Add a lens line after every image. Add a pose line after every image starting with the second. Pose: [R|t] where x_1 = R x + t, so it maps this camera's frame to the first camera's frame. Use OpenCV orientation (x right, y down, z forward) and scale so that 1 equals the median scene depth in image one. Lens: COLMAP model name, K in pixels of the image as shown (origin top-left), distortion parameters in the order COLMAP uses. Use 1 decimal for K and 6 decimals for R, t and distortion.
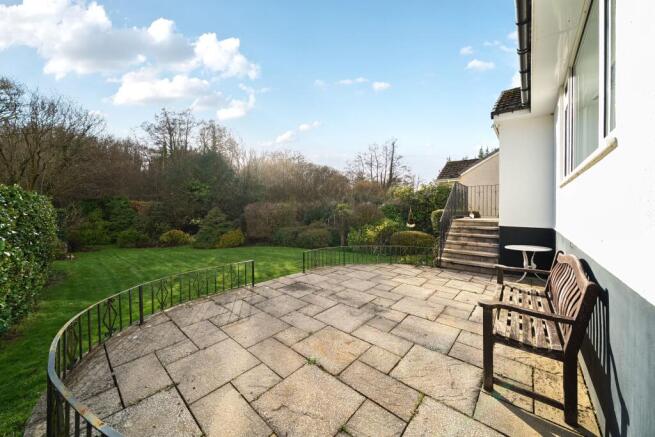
lens RADIAL K [[223.0, 0, 325.4], [0, 223.0, 217.1], [0, 0, 1]] dist [-0.000331, -0.000004]
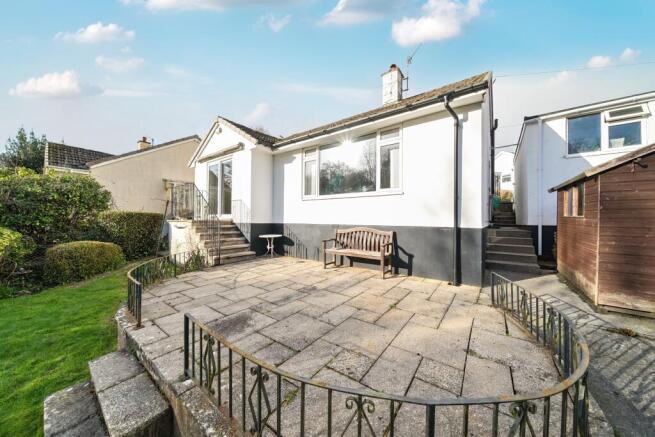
lens RADIAL K [[223.0, 0, 325.4], [0, 223.0, 217.1], [0, 0, 1]] dist [-0.000331, -0.000004]
pose [[-0.079652, 0.009240, 0.996780, -0.972699], [0.018592, 0.999797, -0.007782, 0.031007], [-0.996649, 0.017912, -0.079808, 0.994980]]
